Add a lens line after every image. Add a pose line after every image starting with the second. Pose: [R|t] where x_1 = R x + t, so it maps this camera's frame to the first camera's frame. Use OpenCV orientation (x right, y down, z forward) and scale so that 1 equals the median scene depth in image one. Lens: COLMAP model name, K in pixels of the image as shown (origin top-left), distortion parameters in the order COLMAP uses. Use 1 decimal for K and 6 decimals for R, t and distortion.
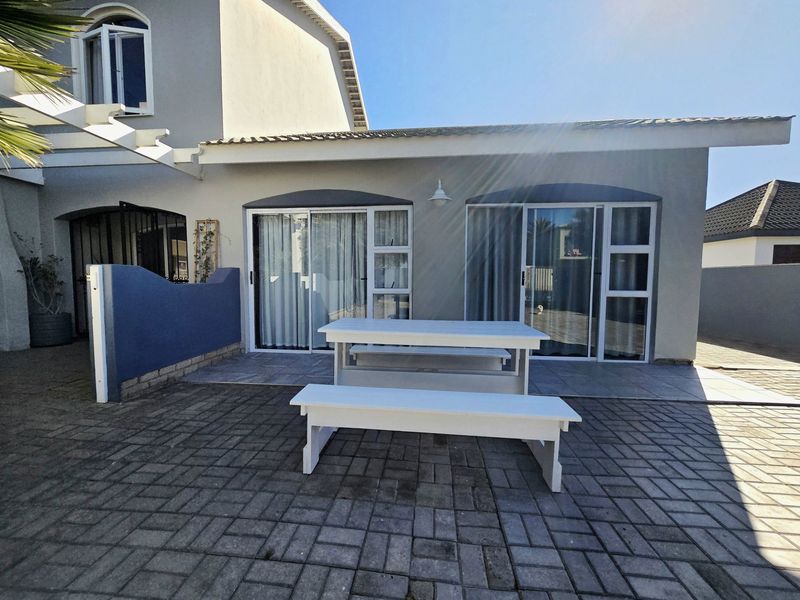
lens RADIAL K [[344.9, 0, 400.0], [0, 344.9, 300.0], [0, 0, 1]] dist [-0.001786, -0.000351]
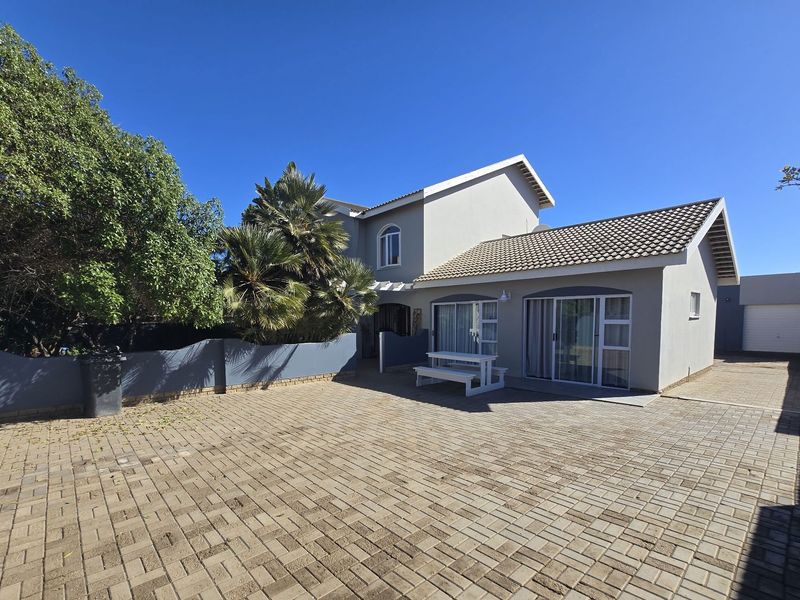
lens RADIAL K [[324.8, 0, 400.0], [0, 324.8, 300.0], [0, 0, 1]] dist [-0.000143, 0.000023]
pose [[0.791165, -0.046482, -0.609834, 0.790200], [-0.031336, 0.992717, -0.116319, -0.032524], [0.610800, 0.111137, 0.783946, -0.920004]]
